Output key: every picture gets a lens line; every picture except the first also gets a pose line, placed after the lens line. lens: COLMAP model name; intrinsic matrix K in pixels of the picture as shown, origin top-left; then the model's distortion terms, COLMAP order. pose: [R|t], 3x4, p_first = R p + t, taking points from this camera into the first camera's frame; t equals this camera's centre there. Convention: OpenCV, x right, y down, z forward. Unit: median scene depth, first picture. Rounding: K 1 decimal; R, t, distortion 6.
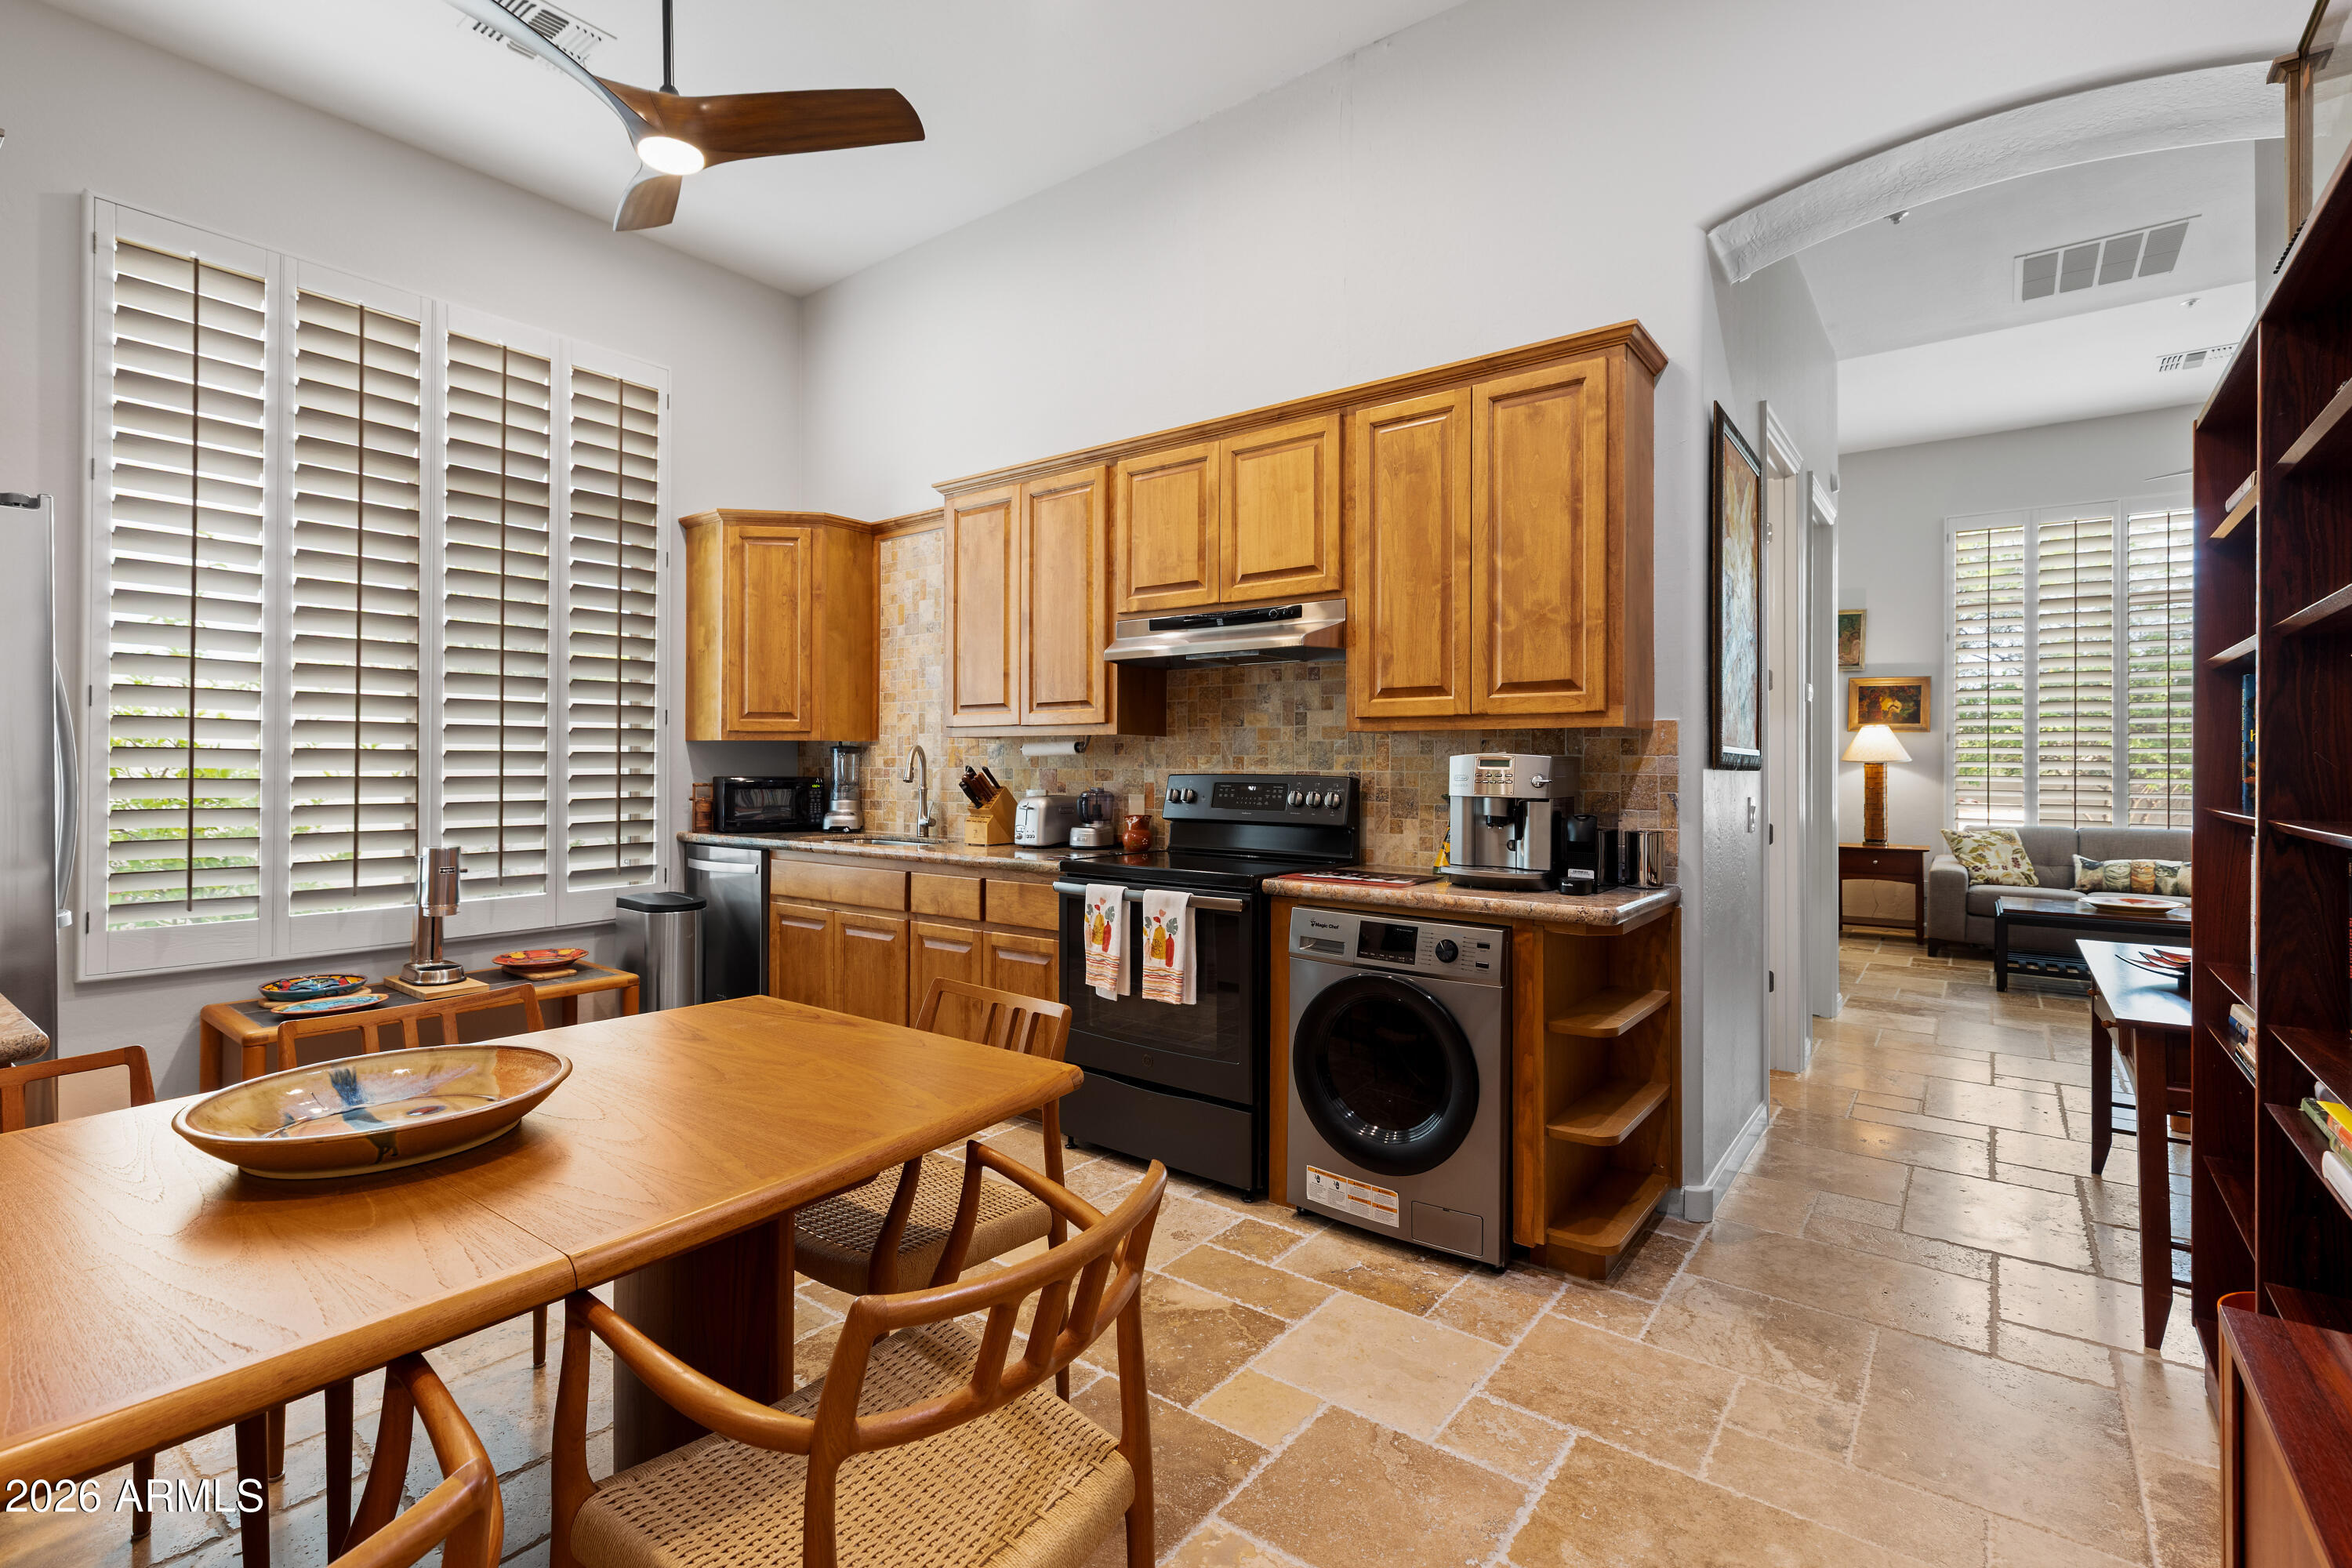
lens RADIAL K [[1078.4, 0, 1169.4], [0, 1078.4, 760.9], [0, 0, 1]] dist [0.001247, 0.000030]
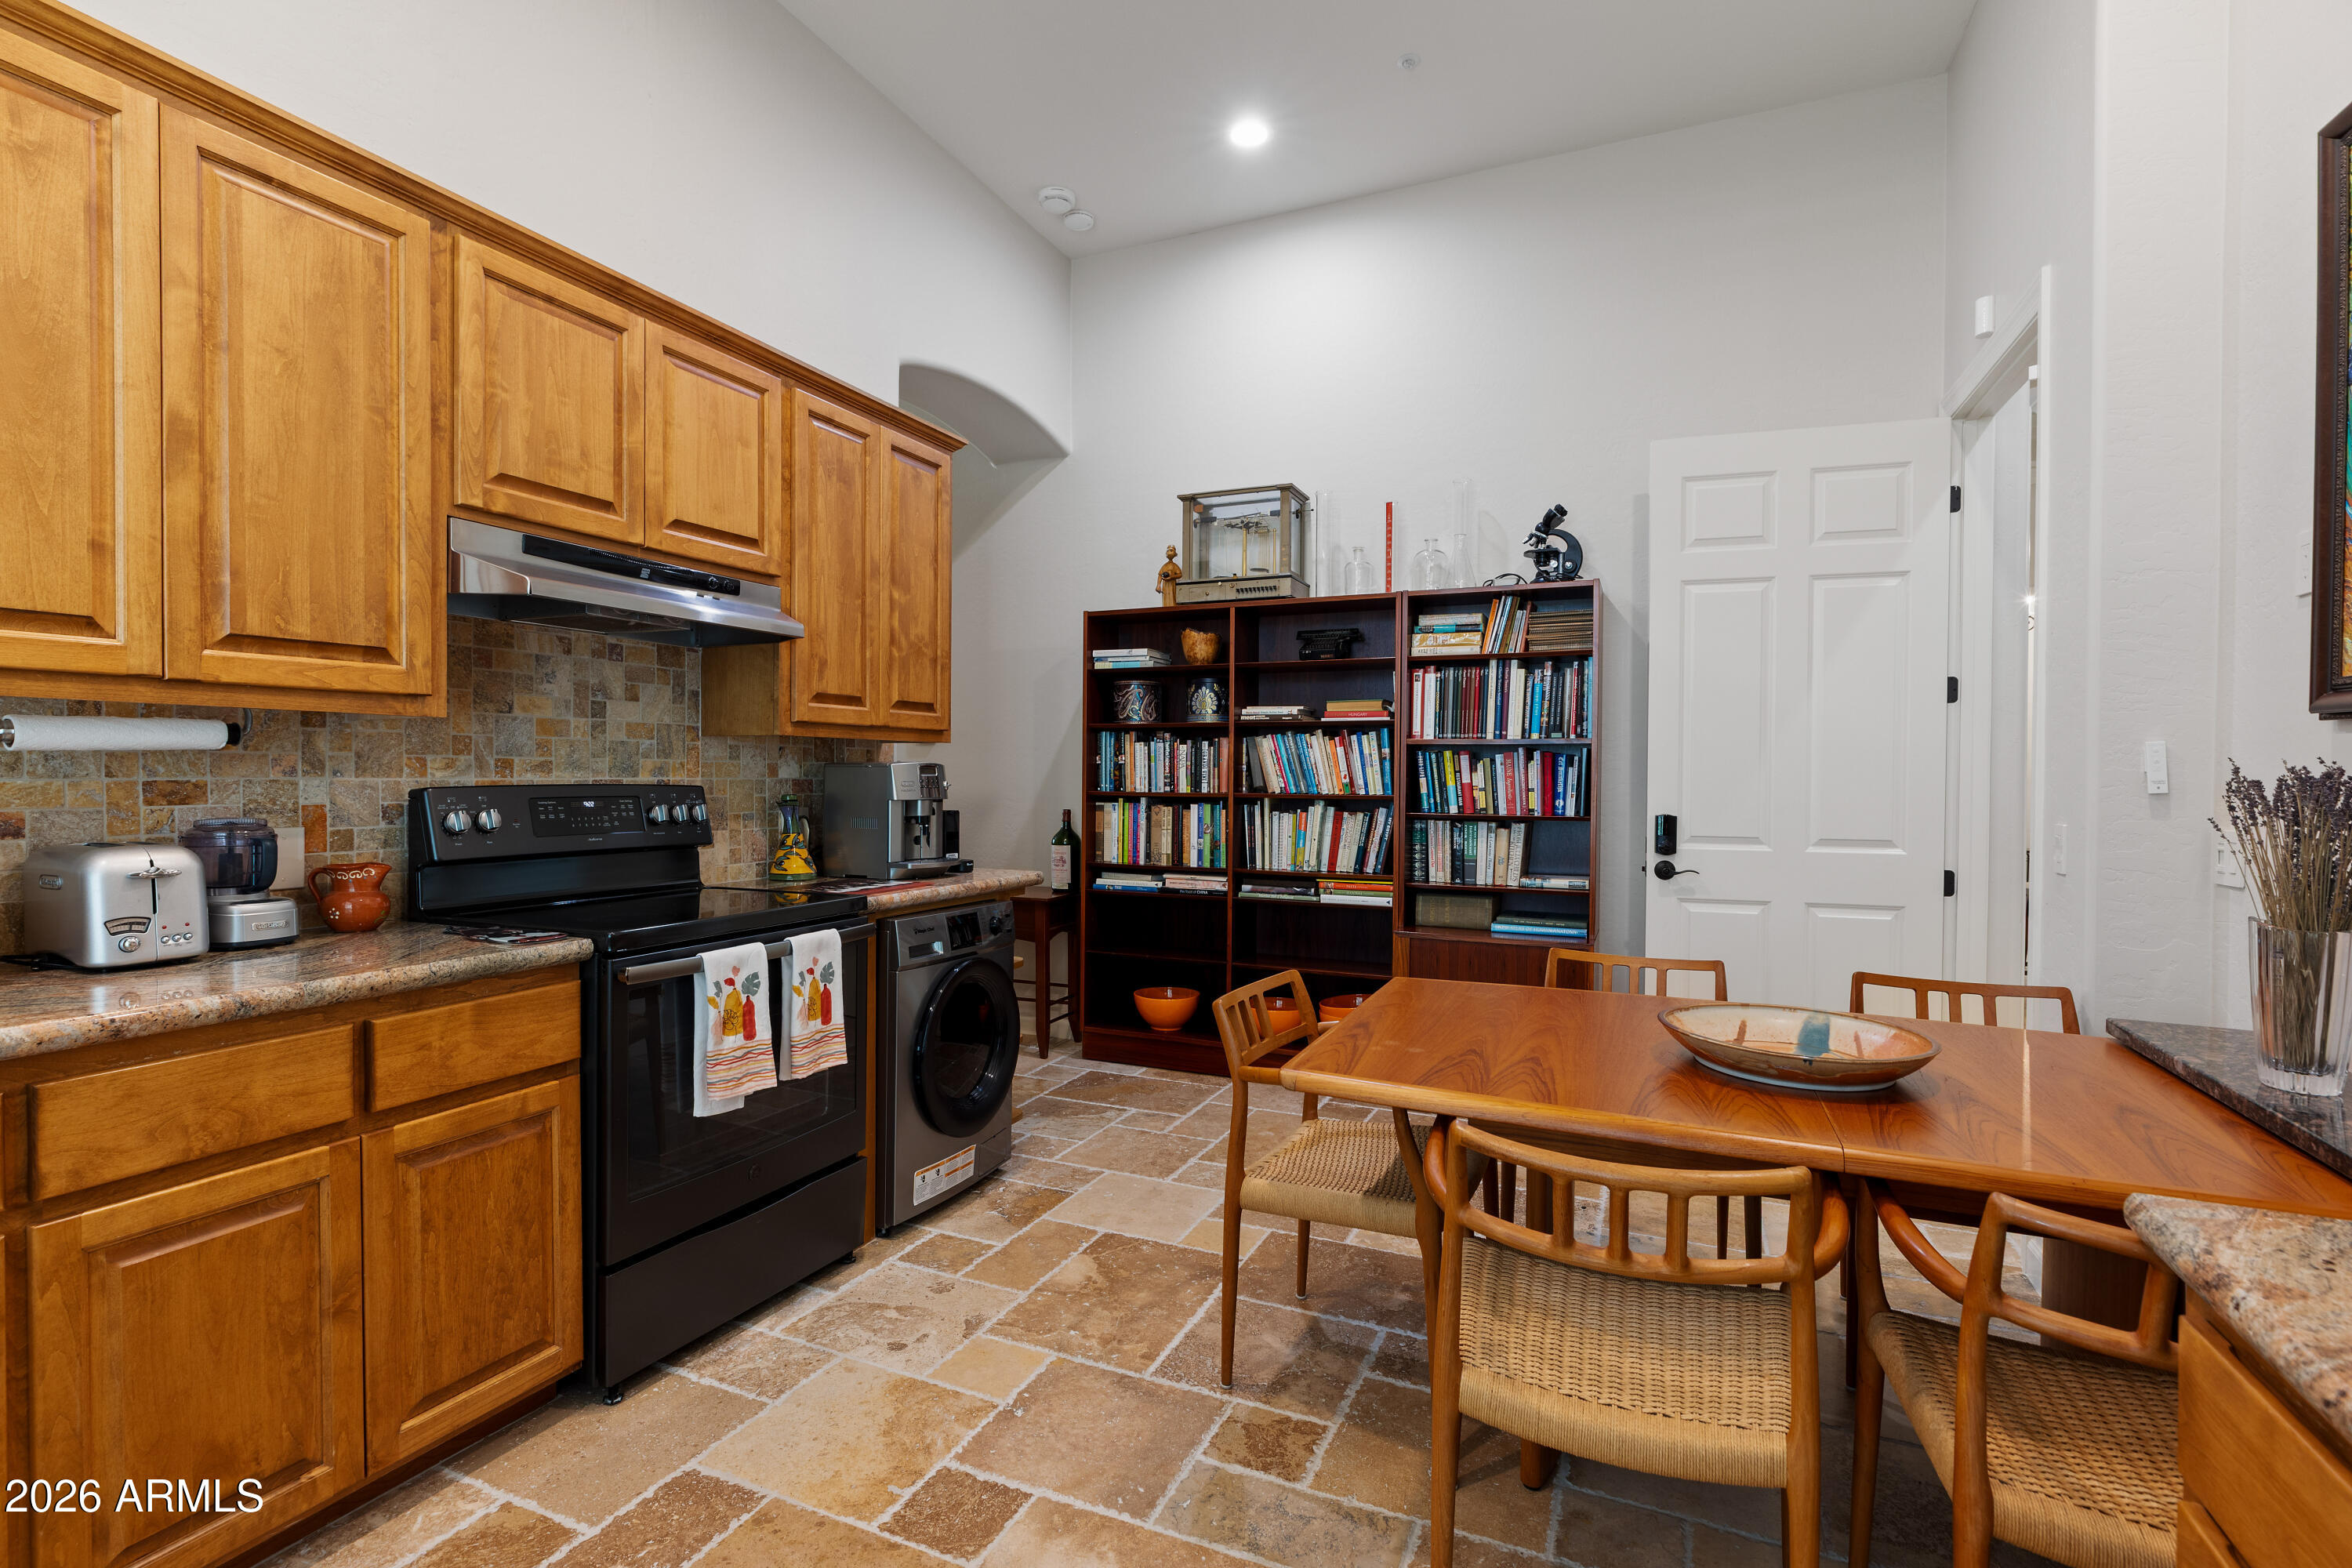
lens RADIAL K [[1098.5, 0, 1166.7], [0, 1098.5, 793.0], [0, 0, 1]] dist [-0.002487, -0.000105]
pose [[-0.230952, -0.023426, 0.972683, -0.770509], [-0.011053, 0.999709, 0.021453, -0.002015], [-0.972902, -0.005797, -0.231144, 0.854697]]
